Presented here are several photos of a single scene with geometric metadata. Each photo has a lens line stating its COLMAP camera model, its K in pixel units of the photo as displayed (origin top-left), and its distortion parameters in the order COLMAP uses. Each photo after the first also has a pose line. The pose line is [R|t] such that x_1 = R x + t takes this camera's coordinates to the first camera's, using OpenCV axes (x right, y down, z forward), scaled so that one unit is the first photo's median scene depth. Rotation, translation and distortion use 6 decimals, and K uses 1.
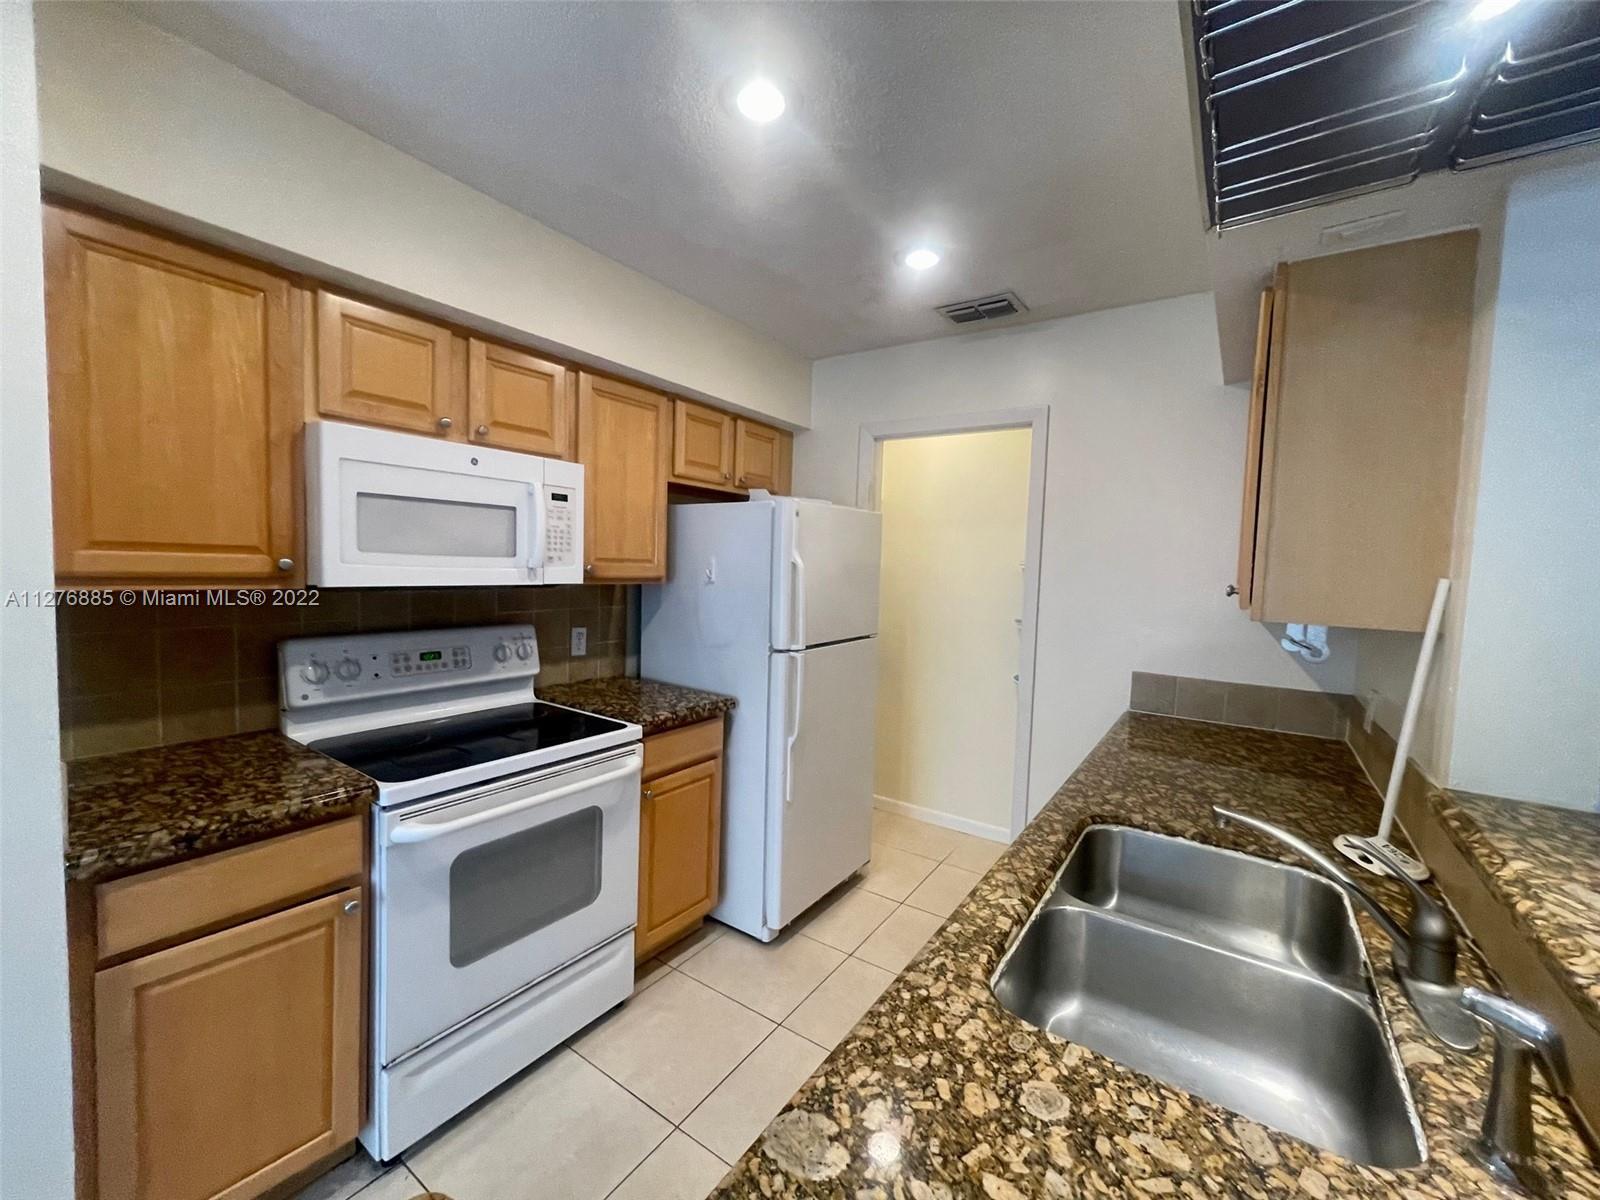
lens RADIAL K [[645.1, 0, 795.5], [0, 645.1, 593.8], [0, 0, 1]] dist [-0.002057, 0.000590]
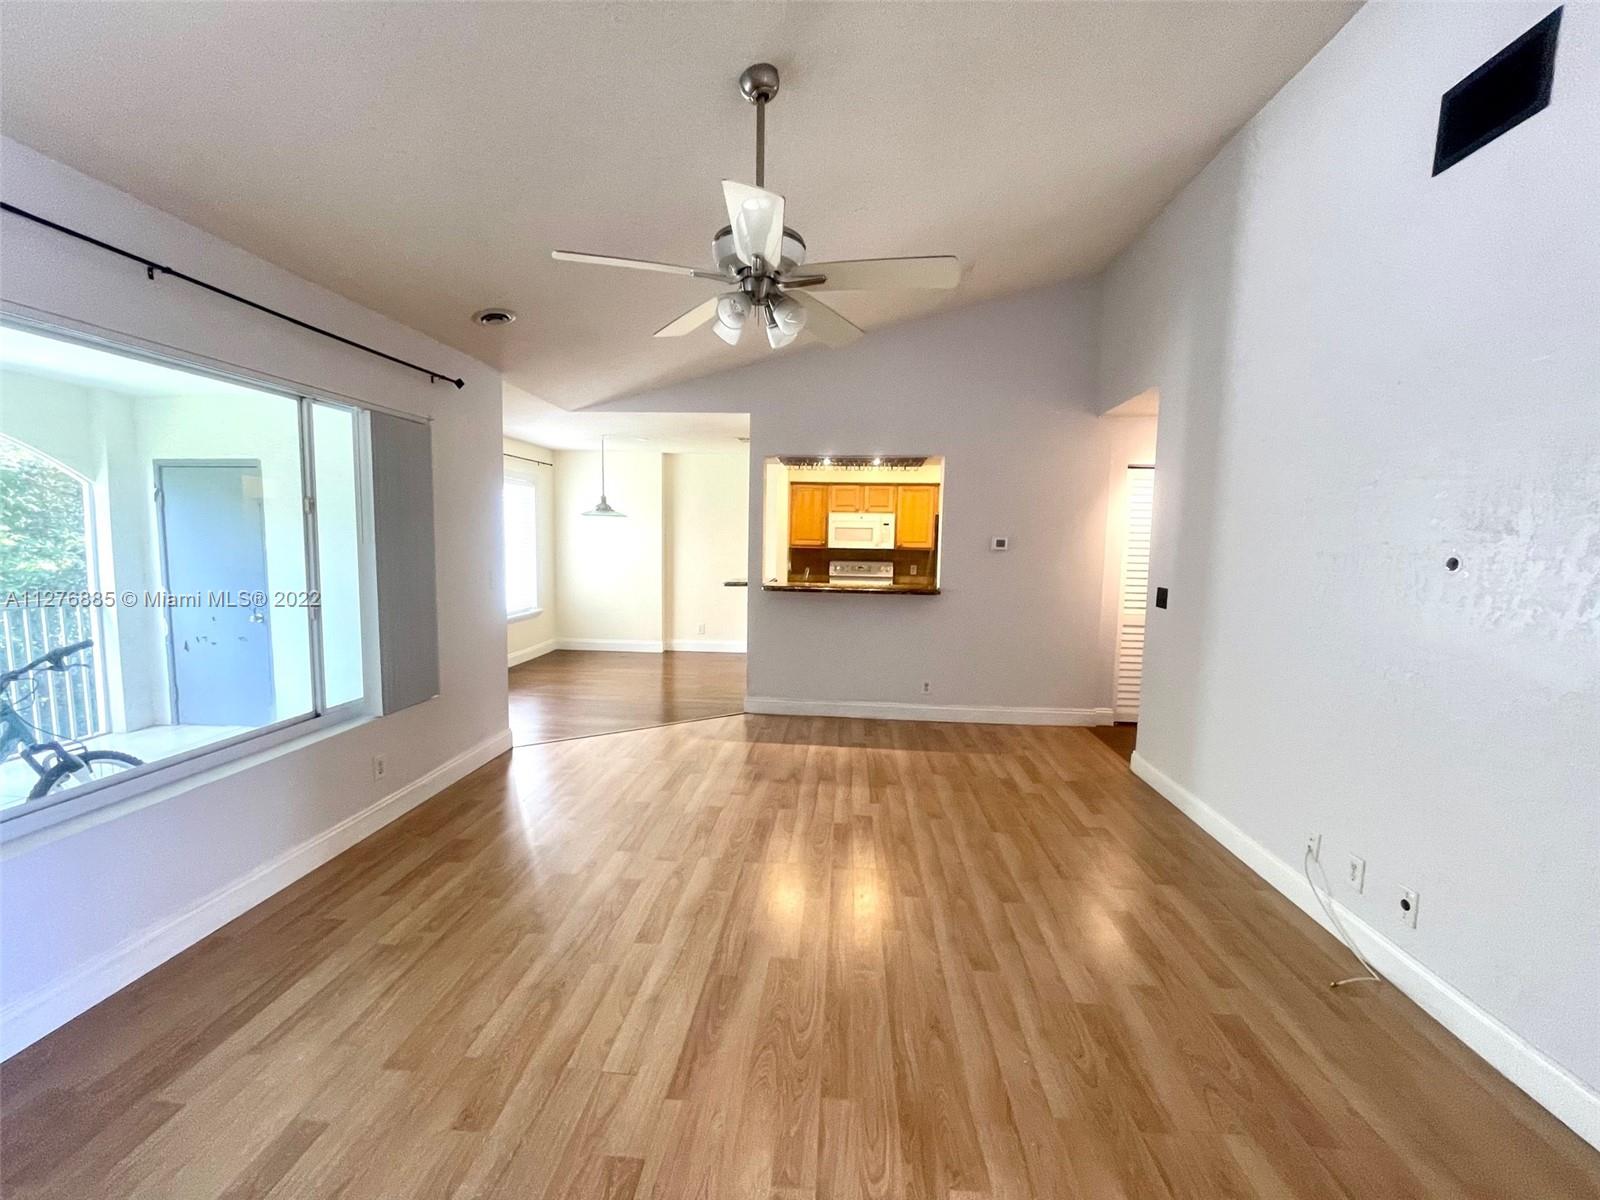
lens RADIAL K [[645.1, 0, 790.7], [0, 645.1, 595.7], [0, 0, 1]] dist [-0.002057, 0.000590]
pose [[0.491094, 0.057243, -0.869224, 2.494314], [-0.044865, 0.998176, 0.040387, 0.124229], [0.869951, 0.019164, 0.492766, -1.205629]]
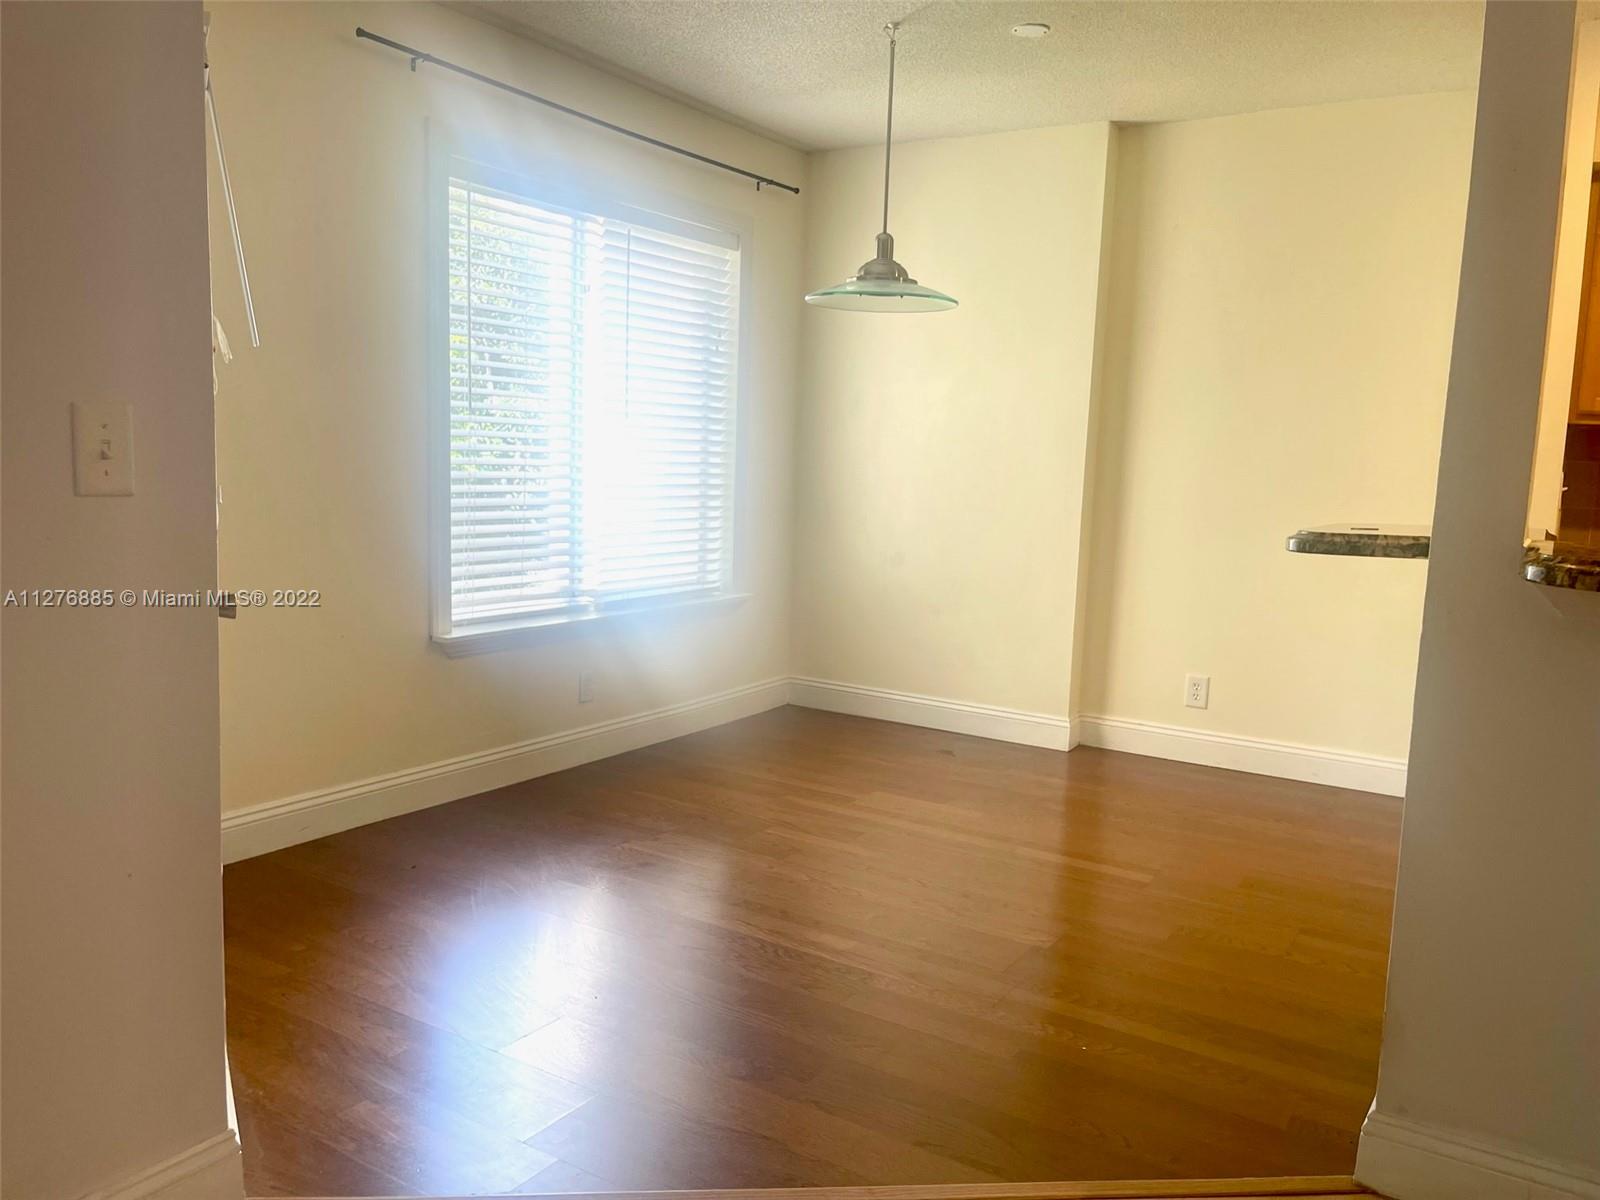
lens RADIAL K [[1220.7, 0, 800.9], [0, 1220.7, 602.0], [0, 0, 1]] dist [0.062072, -0.072402]
pose [[0.040537, 0.092504, -0.994887, 1.115810], [-0.079898, 0.992817, 0.089056, 0.194931], [0.995978, 0.075879, 0.047637, -0.625145]]
